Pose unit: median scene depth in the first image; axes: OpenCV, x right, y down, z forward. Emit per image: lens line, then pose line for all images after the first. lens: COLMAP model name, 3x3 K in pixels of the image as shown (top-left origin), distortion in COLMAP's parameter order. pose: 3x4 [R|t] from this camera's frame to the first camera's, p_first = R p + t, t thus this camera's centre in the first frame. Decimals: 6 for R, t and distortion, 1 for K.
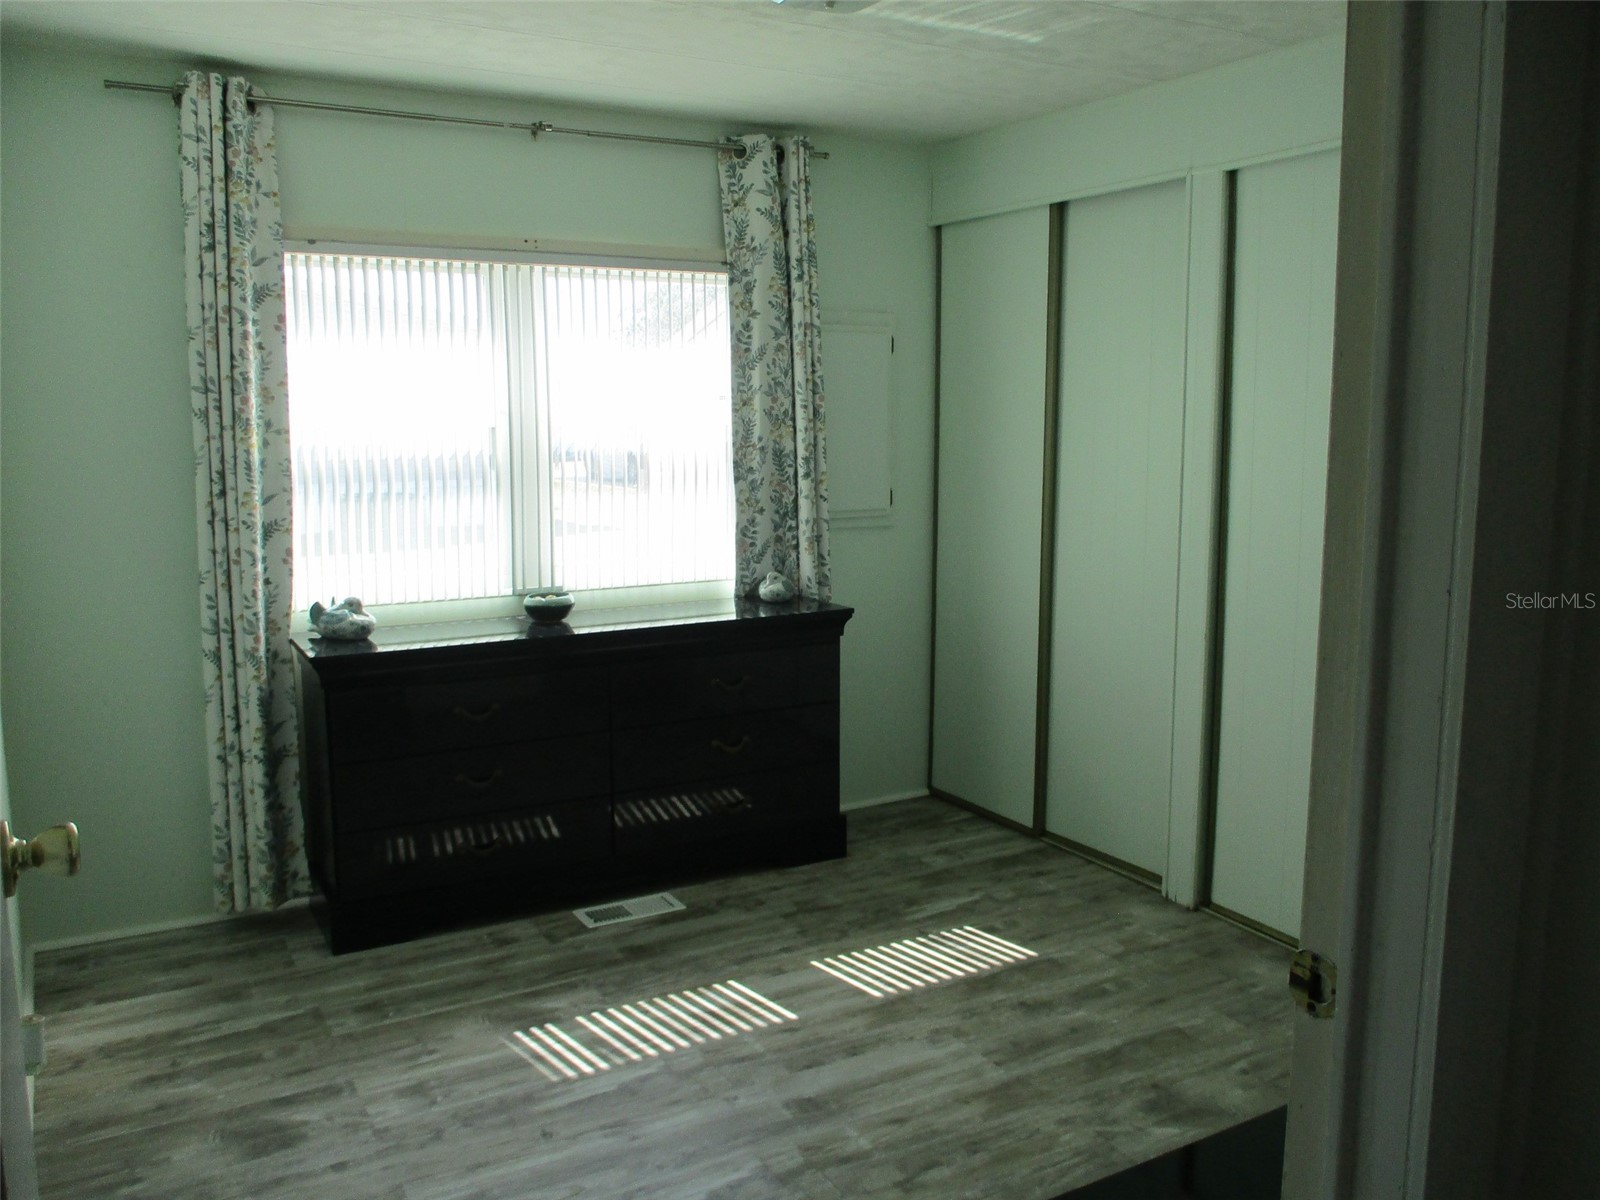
lens RADIAL K [[1322.0, 0, 817.5], [0, 1322.0, 607.1], [0, 0, 1]] dist [-0.038417, 0.017144]
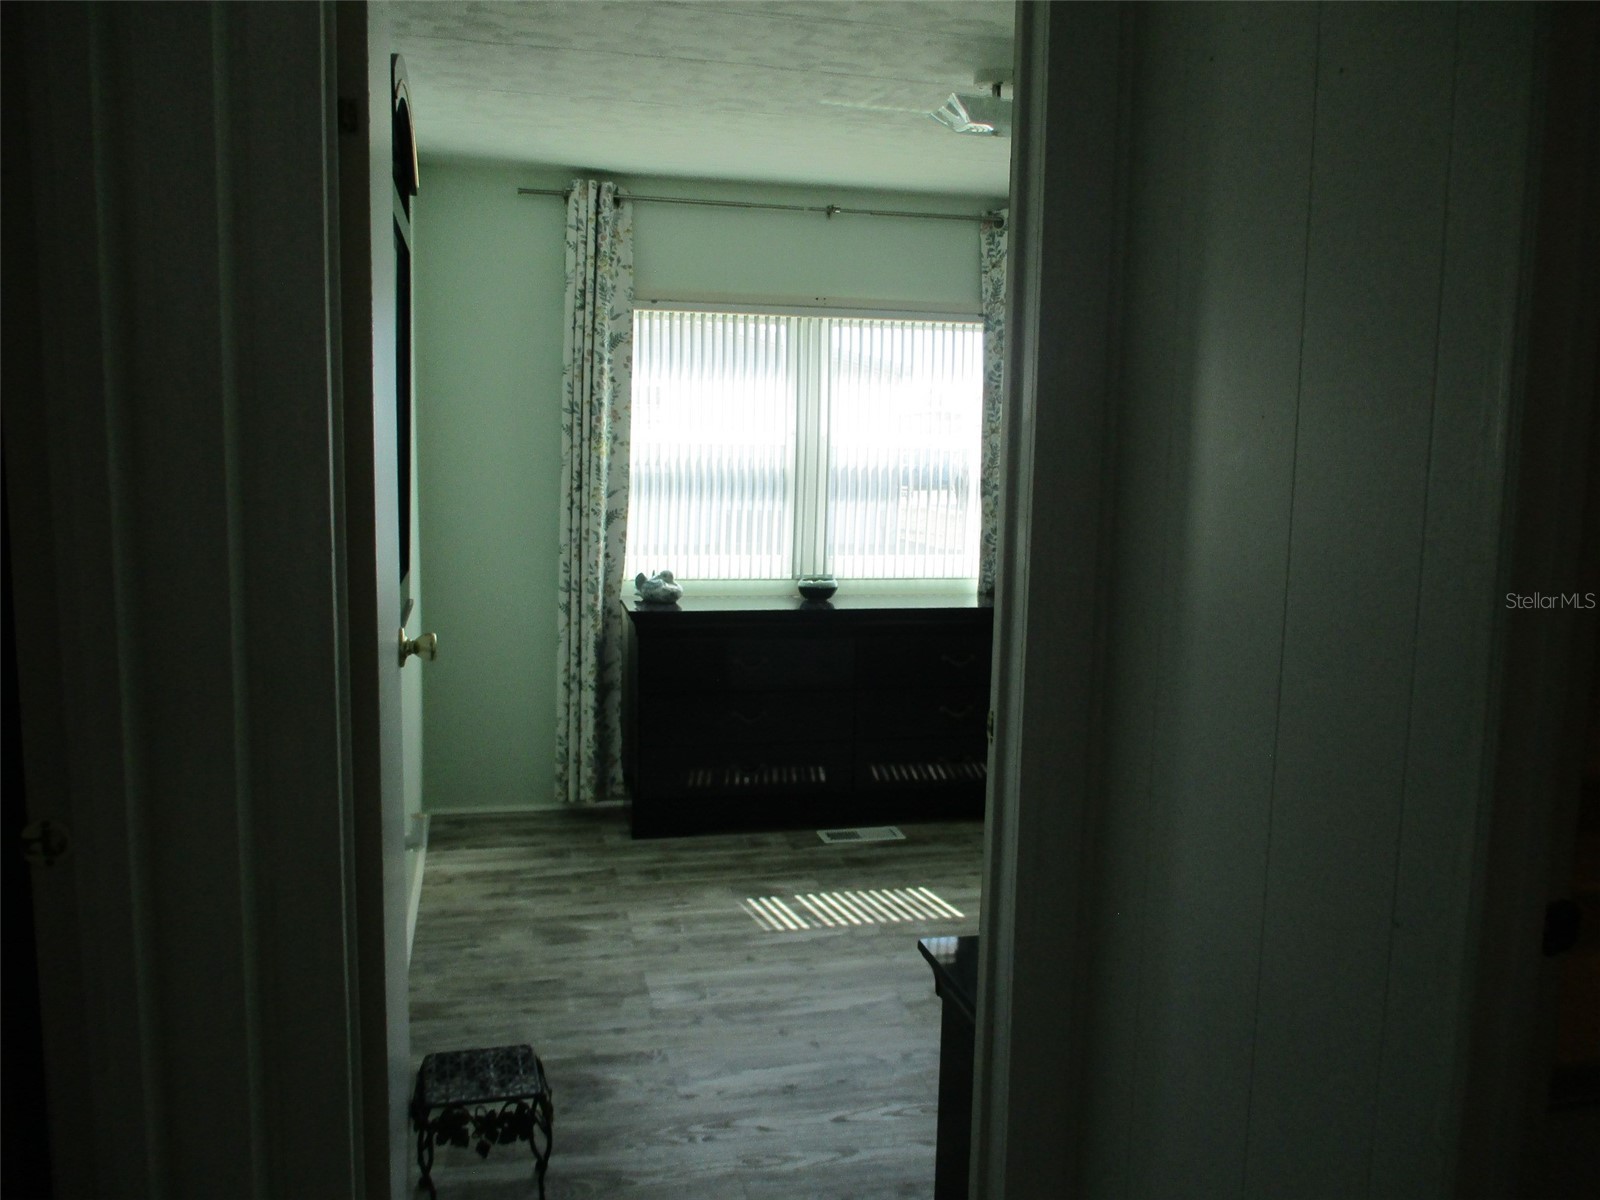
lens RADIAL K [[1322.0, 0, 817.5], [0, 1322.0, 607.1], [0, 0, 1]] dist [-0.038417, 0.017144]
pose [[0.958272, 0.056594, -0.280201, 0.169587], [-0.063837, 0.997819, -0.016781, 0.043288], [0.278640, 0.033968, 0.959795, -0.231883]]
